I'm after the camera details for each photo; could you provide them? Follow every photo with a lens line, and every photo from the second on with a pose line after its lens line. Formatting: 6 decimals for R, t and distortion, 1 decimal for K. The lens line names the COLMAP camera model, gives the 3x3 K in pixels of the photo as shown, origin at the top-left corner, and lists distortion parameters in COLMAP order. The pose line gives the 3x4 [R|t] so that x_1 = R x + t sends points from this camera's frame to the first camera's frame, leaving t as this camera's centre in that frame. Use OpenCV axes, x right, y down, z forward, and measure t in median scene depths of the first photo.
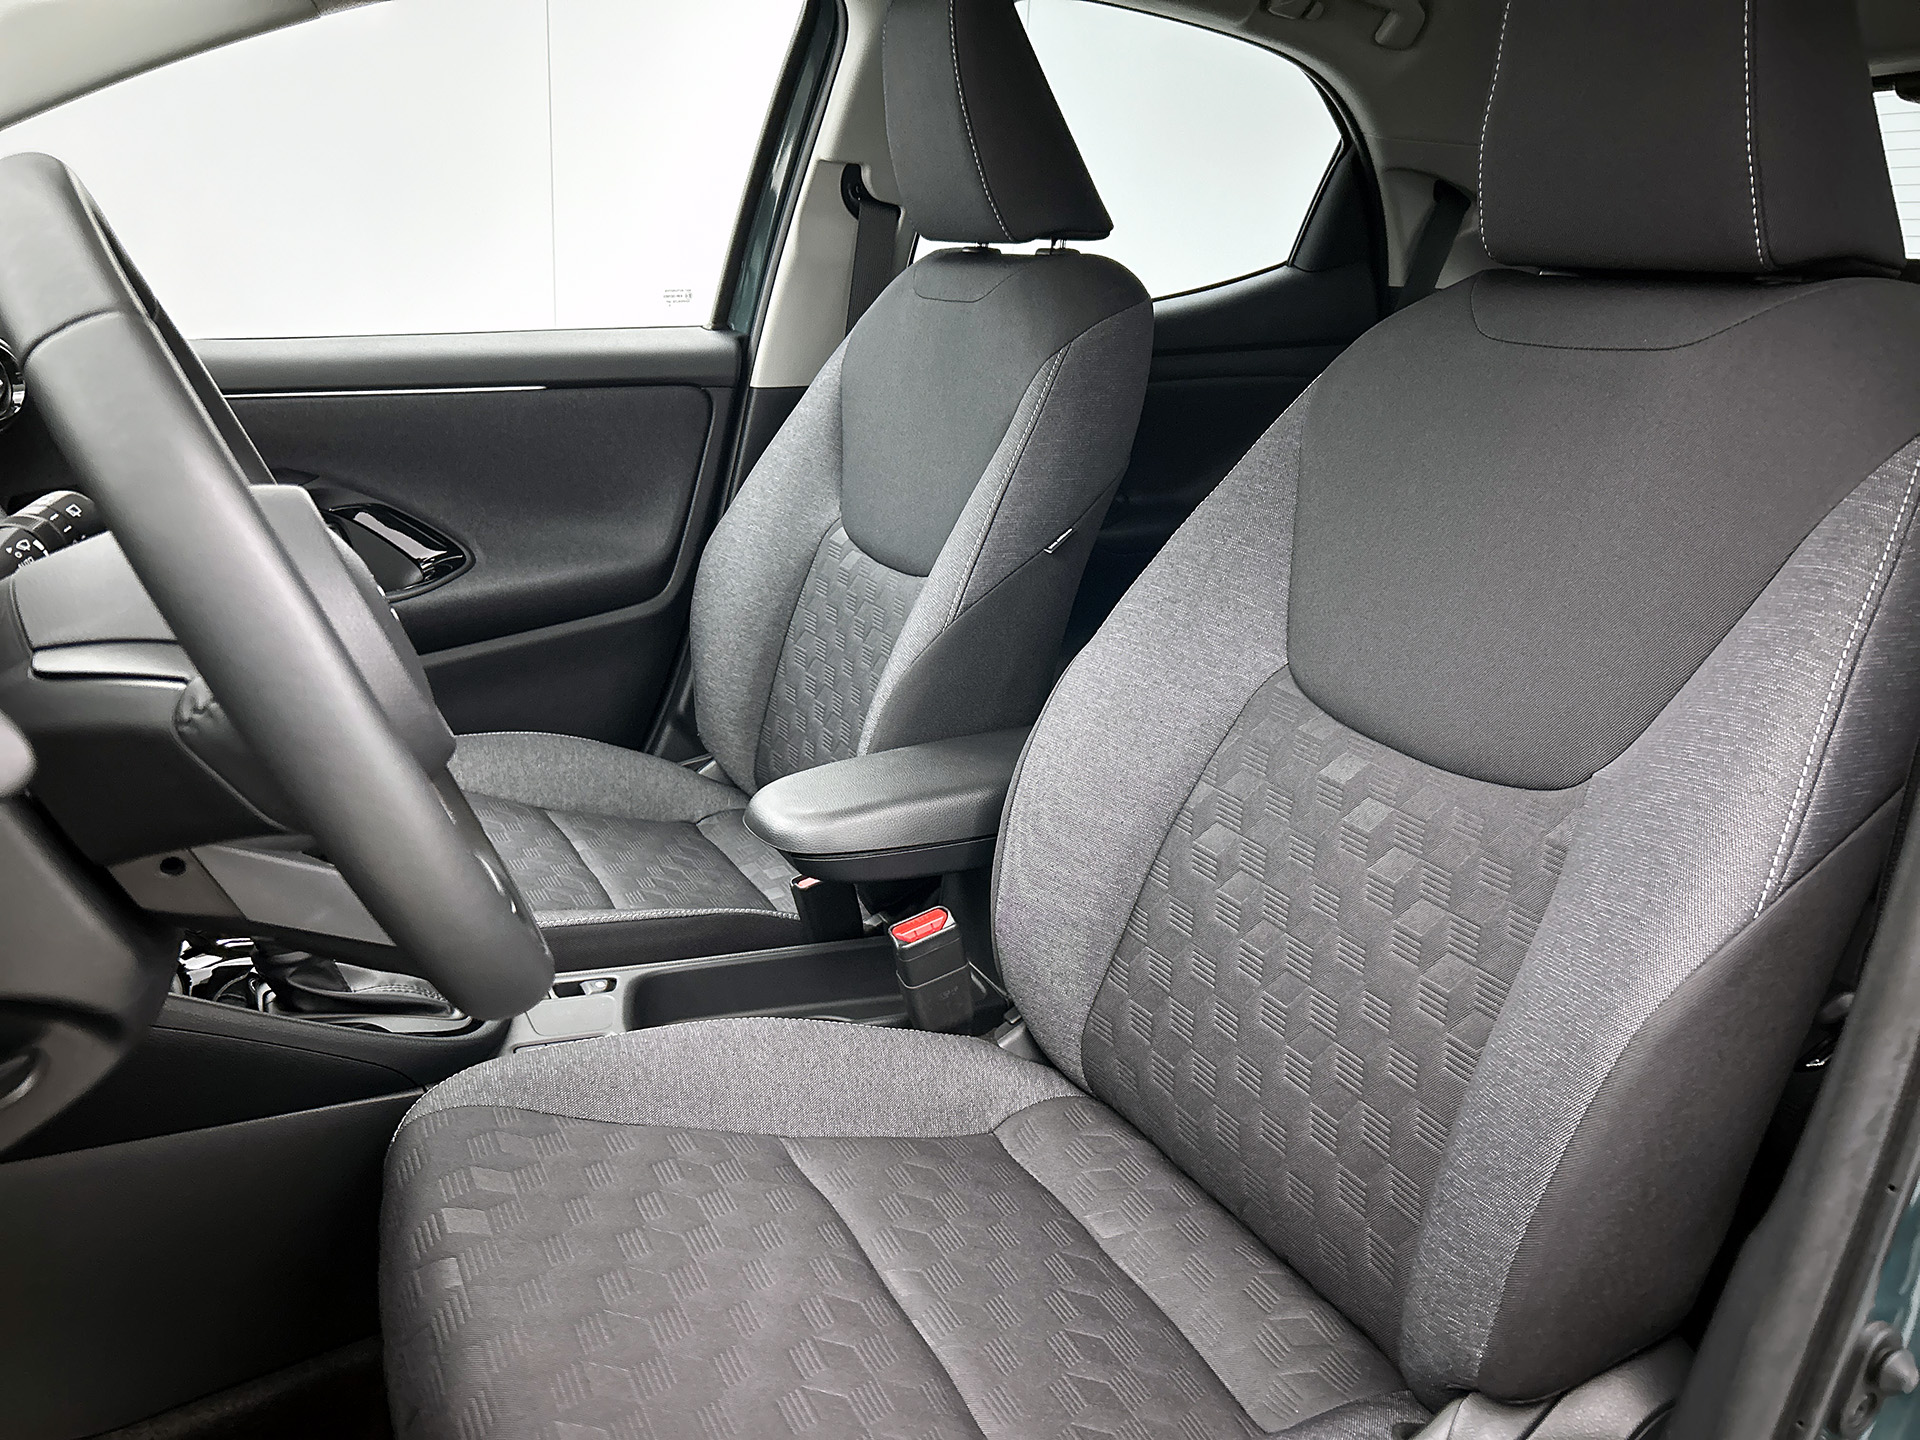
lens RADIAL K [[1464.8, 0, 960.0], [0, 1464.8, 720.0], [0, 0, 1]] dist [0.040713, -0.005494]
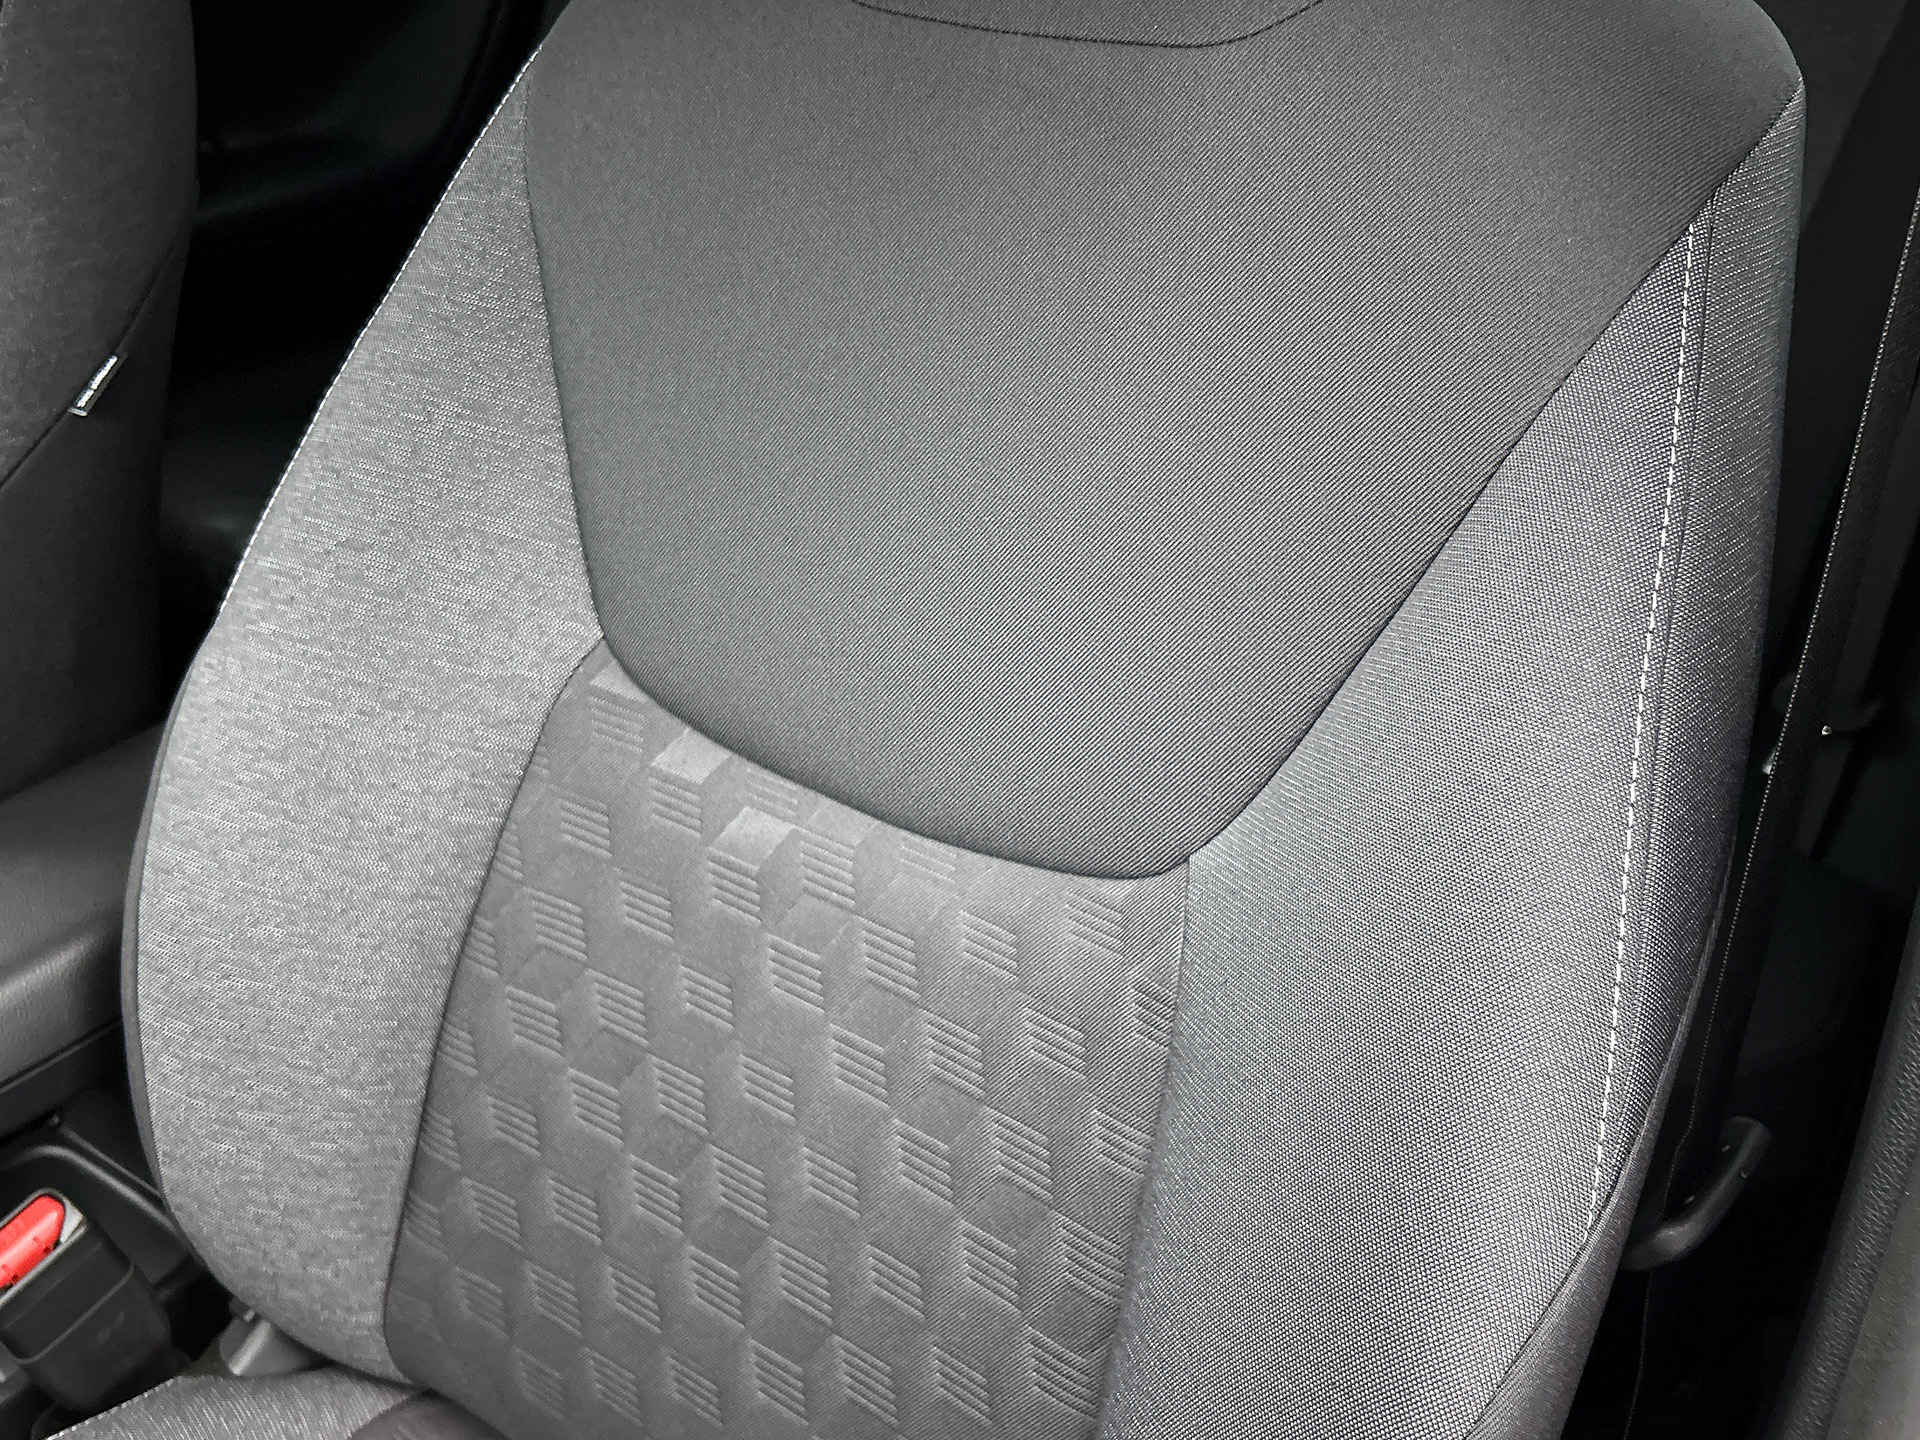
lens RADIAL K [[1809.4, 0, 960.0], [0, 1809.4, 720.0], [0, 0, 1]] dist [0.096007, -0.133801]
pose [[0.889422, -0.258637, 0.376875, 0.077111], [0.158391, 0.947825, 0.276660, -0.171054], [-0.428766, -0.186374, 0.883982, 0.332421]]
